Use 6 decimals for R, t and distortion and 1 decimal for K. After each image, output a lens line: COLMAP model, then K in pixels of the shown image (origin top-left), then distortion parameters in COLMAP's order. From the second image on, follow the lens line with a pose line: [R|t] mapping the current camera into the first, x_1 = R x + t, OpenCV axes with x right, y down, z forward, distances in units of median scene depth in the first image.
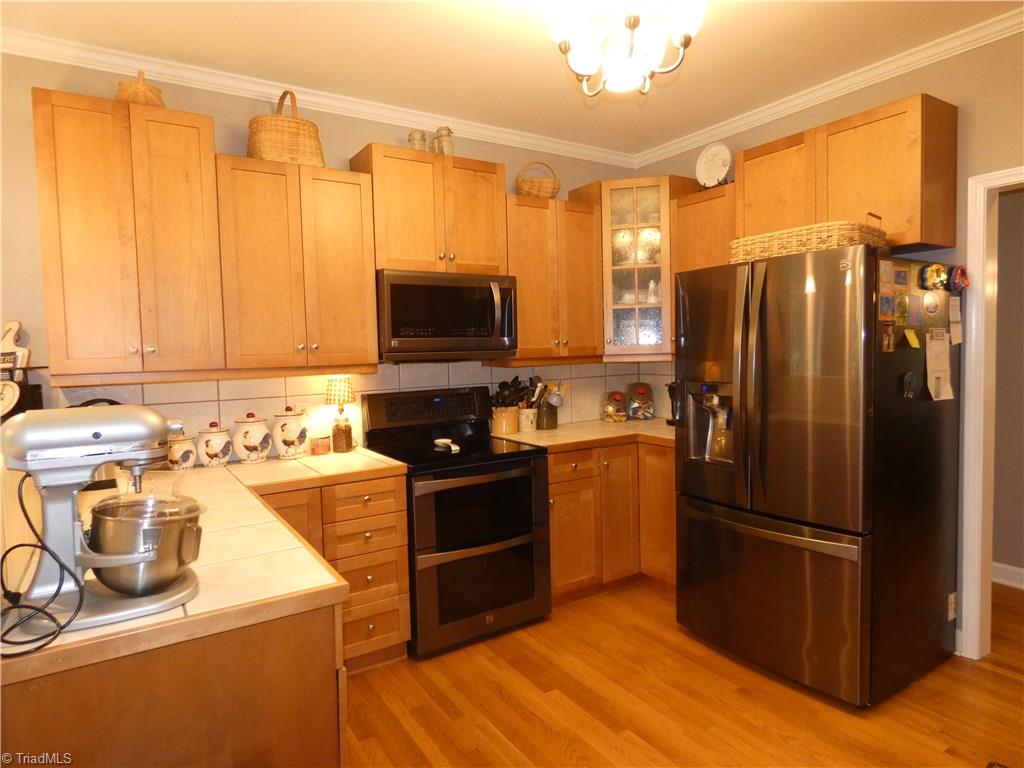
lens RADIAL K [[613.6, 0, 511.4], [0, 613.6, 383.8], [0, 0, 1]] dist [-0.005372, -0.000731]
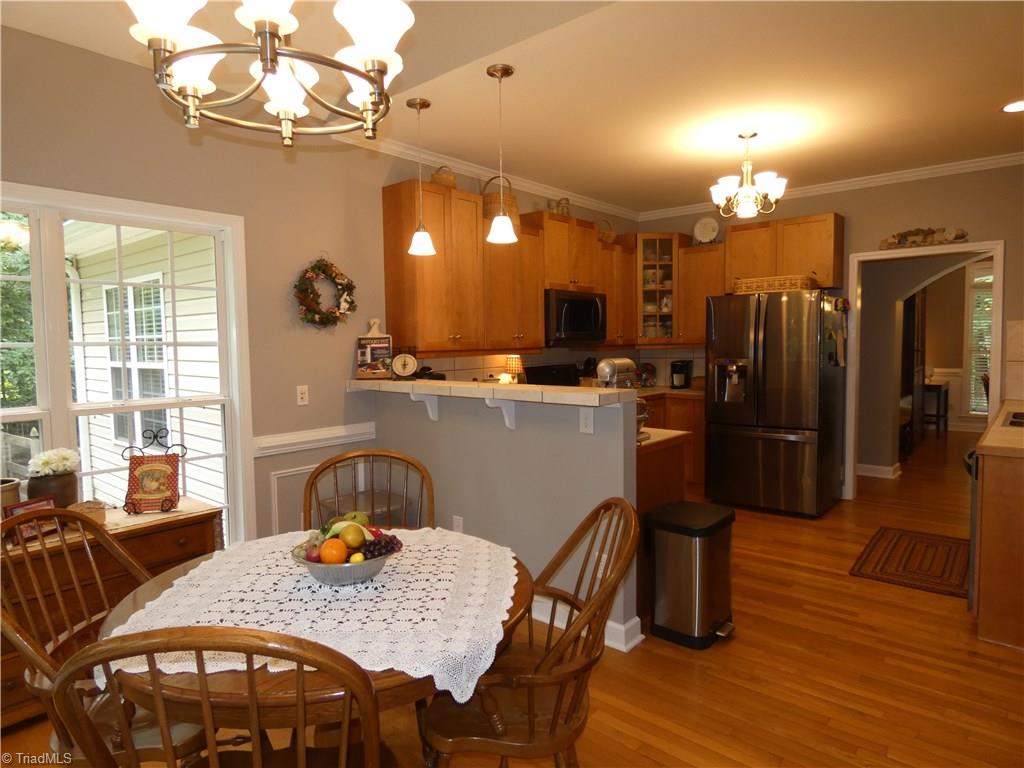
lens RADIAL K [[613.6, 0, 514.7], [0, 613.6, 382.1], [0, 0, 1]] dist [-0.005372, -0.000731]
pose [[0.959564, -0.010270, 0.281304, -0.818827], [0.009188, 0.999944, 0.005165, 0.053843], [-0.281342, -0.002371, 0.959605, -0.572774]]
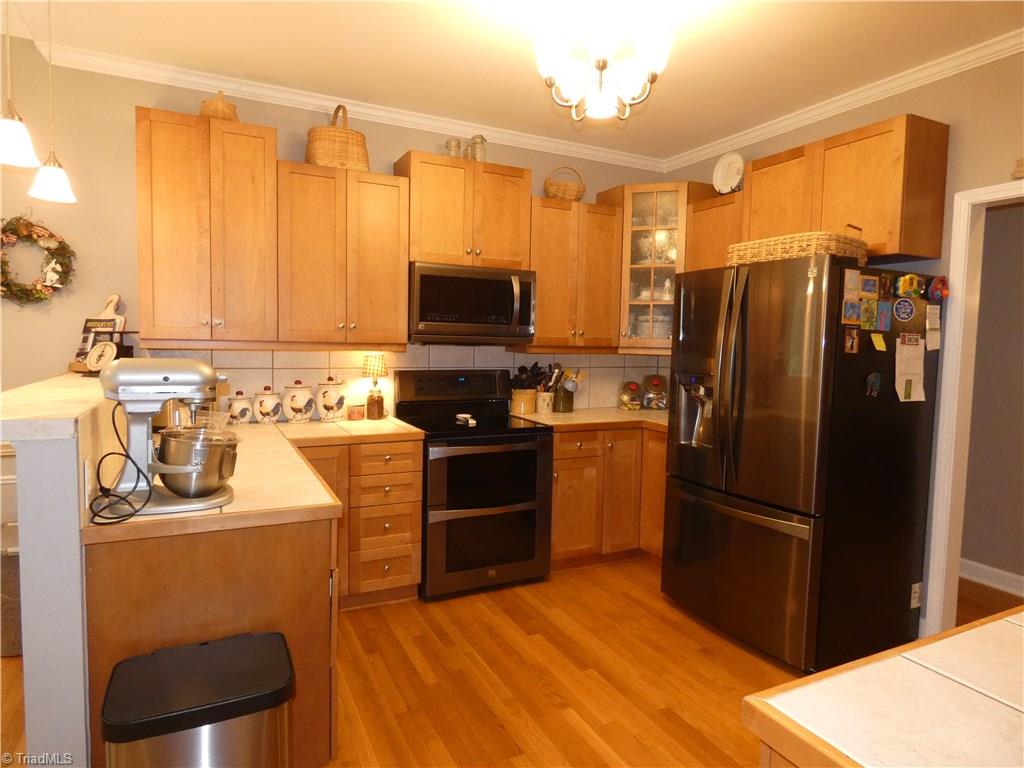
lens RADIAL K [[613.6, 0, 509.8], [0, 613.6, 384.6], [0, 0, 1]] dist [-0.005372, -0.000731]
pose [[0.992799, 0.054174, -0.106844, 0.109834], [-0.052492, 0.998450, 0.018494, 0.013721], [0.107680, -0.012752, 0.994104, -0.133230]]
